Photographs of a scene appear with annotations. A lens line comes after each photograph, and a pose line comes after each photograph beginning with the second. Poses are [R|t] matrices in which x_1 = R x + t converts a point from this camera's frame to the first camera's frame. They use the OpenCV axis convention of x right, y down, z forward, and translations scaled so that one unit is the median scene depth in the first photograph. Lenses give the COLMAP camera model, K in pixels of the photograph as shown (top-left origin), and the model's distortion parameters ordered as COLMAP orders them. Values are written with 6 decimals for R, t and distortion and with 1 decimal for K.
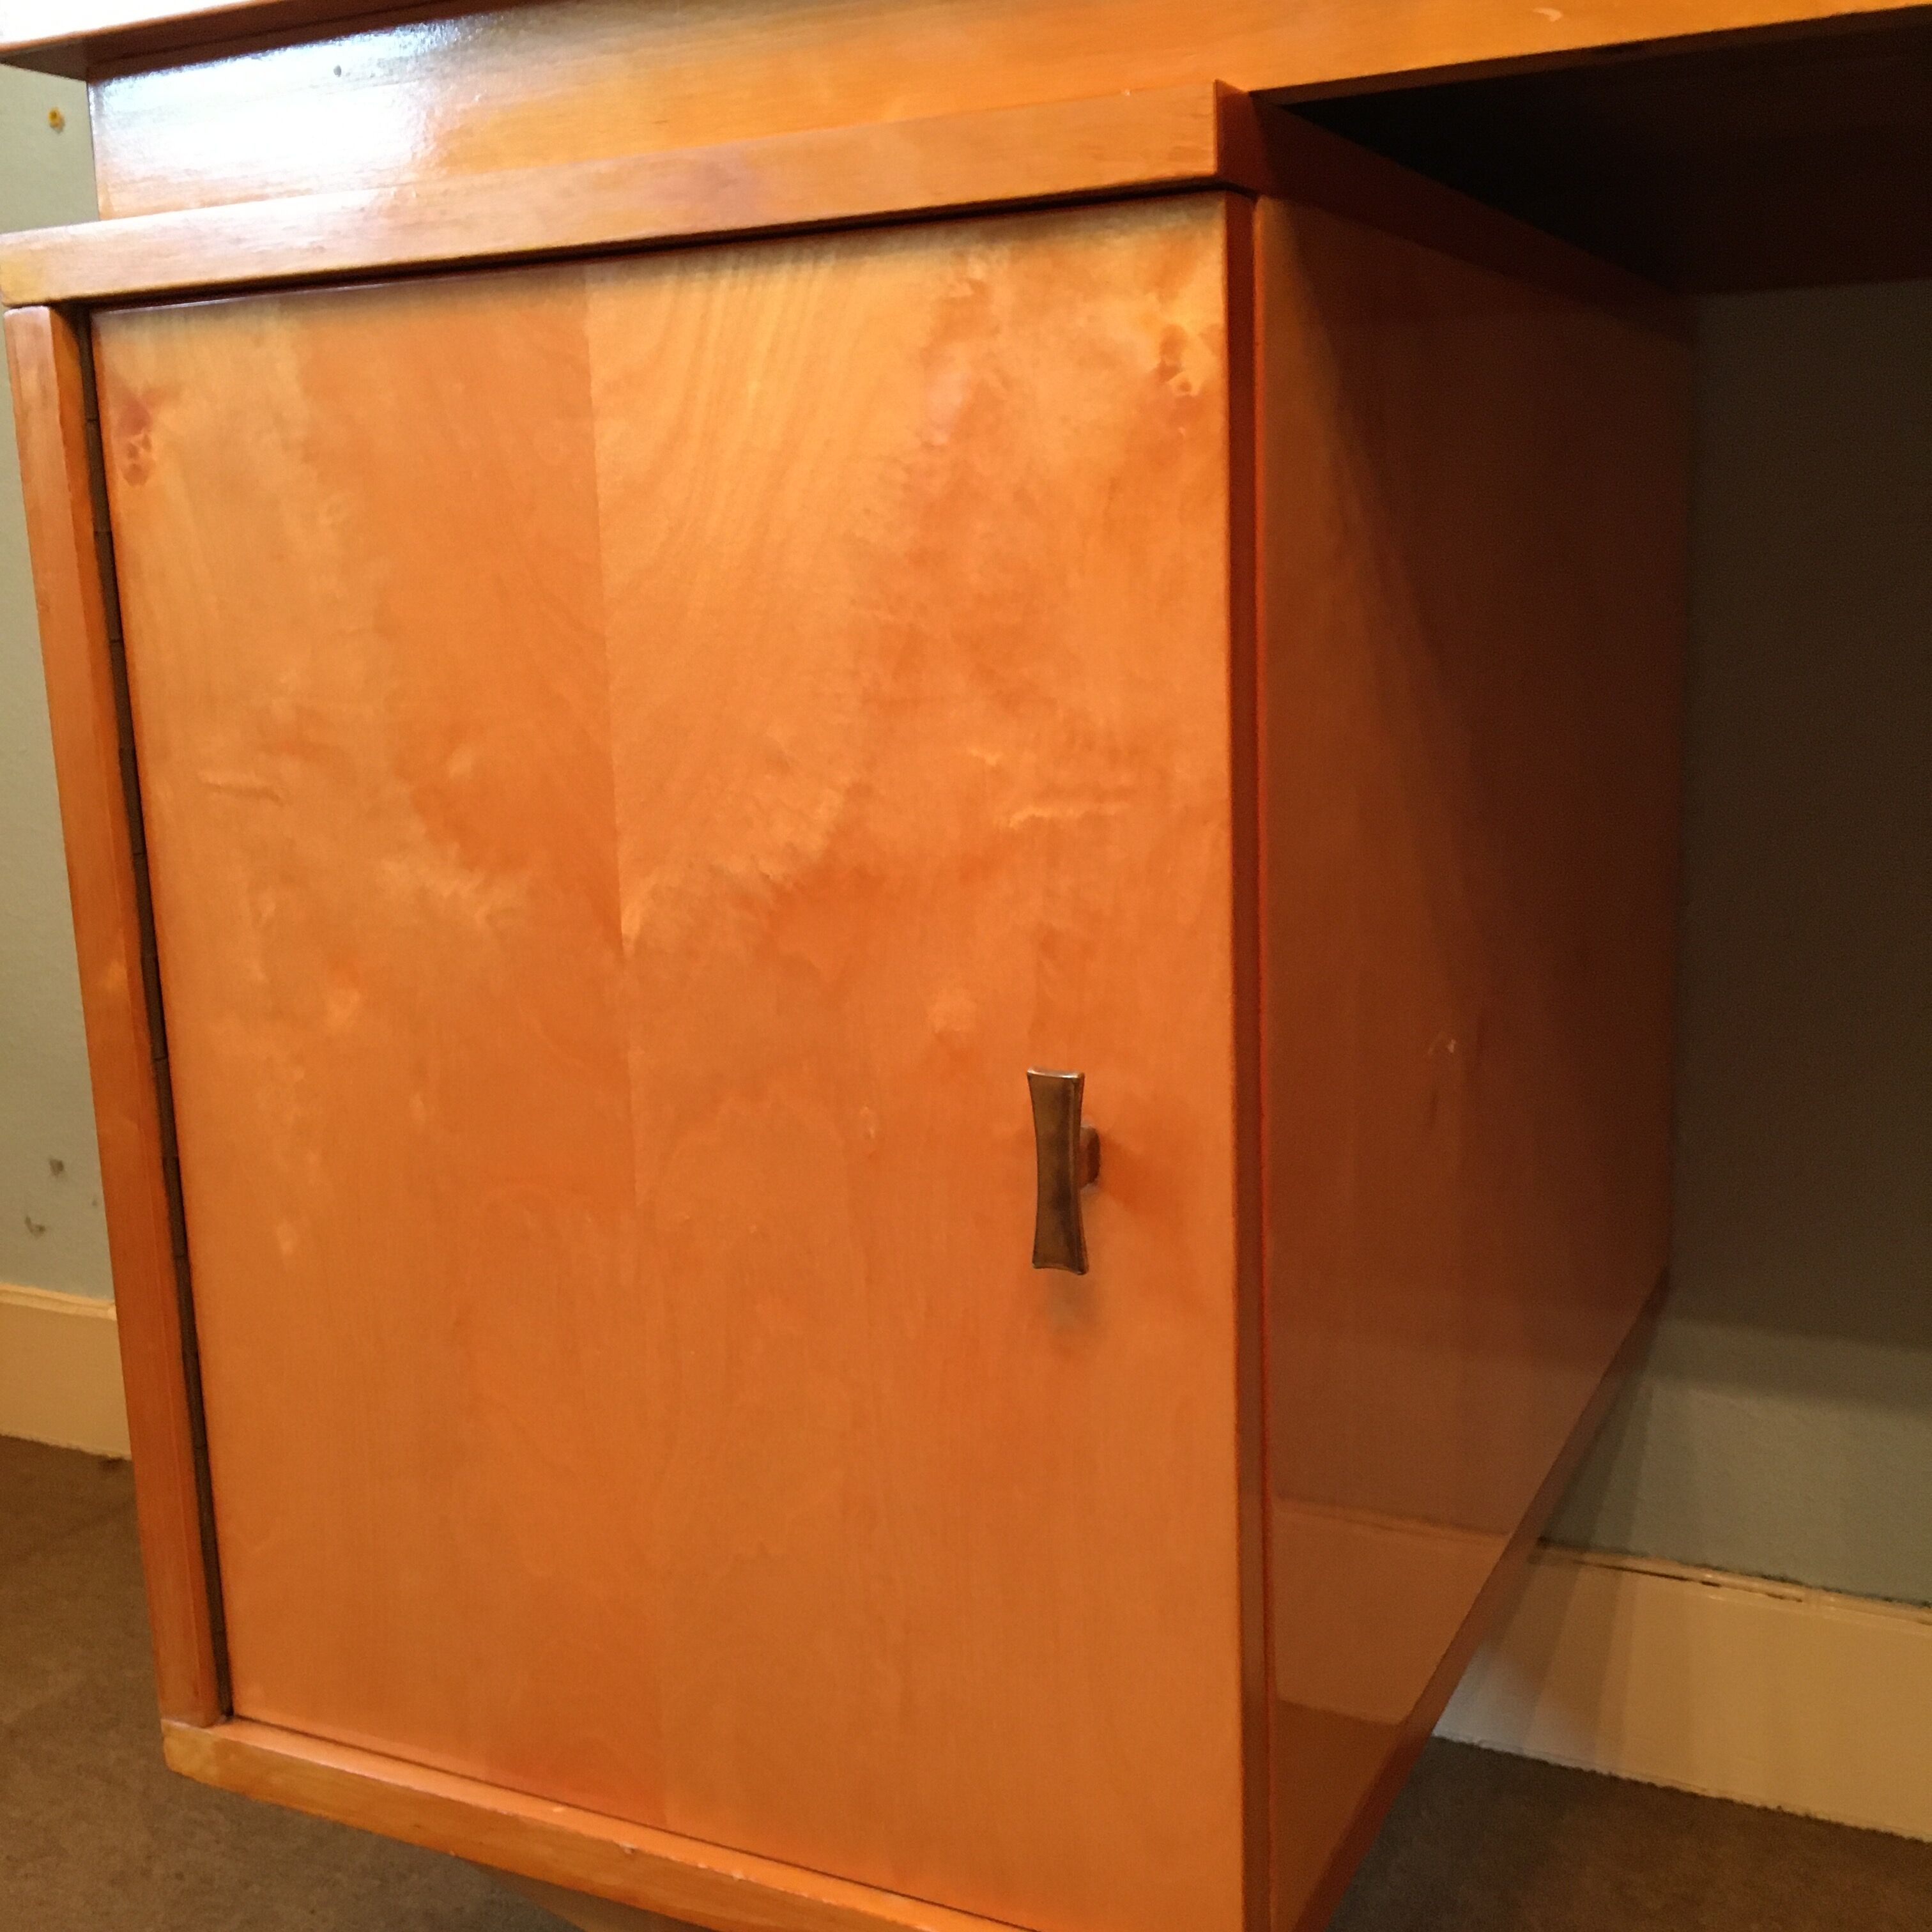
lens RADIAL K [[2224.6, 0, 966.0], [0, 2224.6, 966.0], [0, 0, 1]] dist [0.079406, -0.112204]
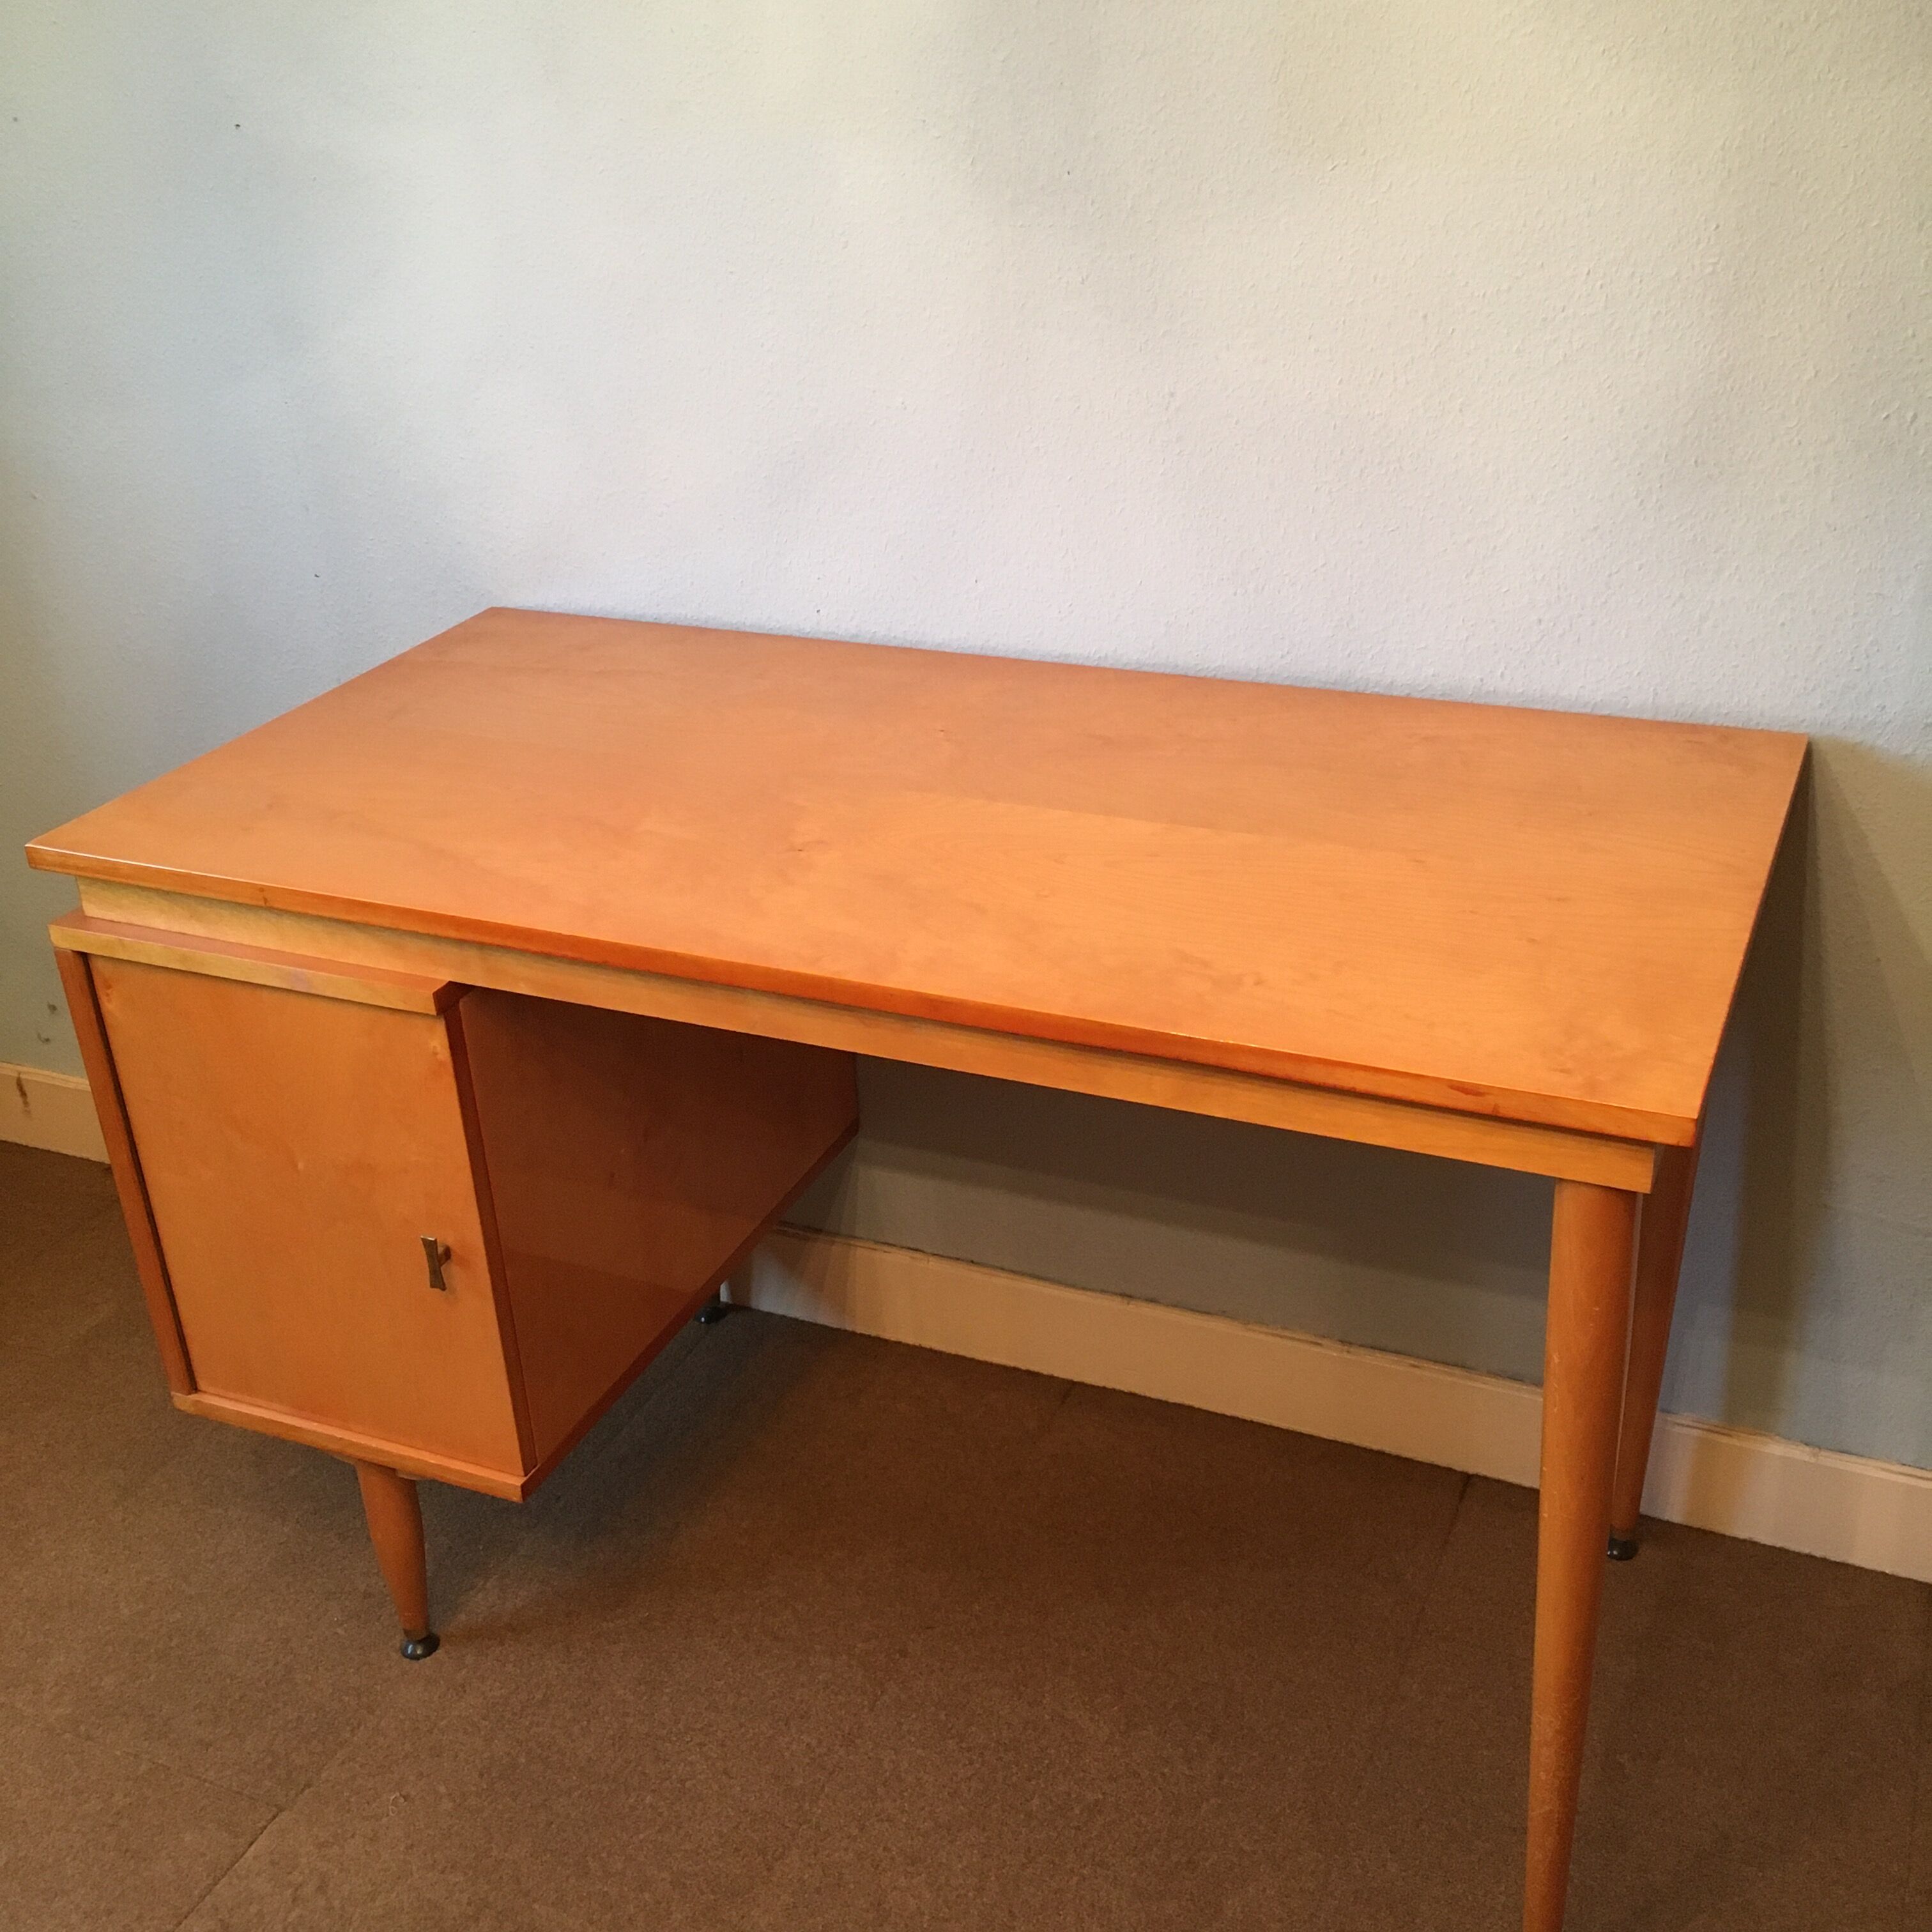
lens RADIAL K [[2224.6, 0, 966.0], [0, 2224.6, 966.0], [0, 0, 1]] dist [0.079406, -0.112204]
pose [[0.998776, -0.033920, 0.035988, 0.345408], [0.022830, 0.961772, 0.272897, -0.579988], [-0.043869, -0.271741, 0.961370, -0.999687]]
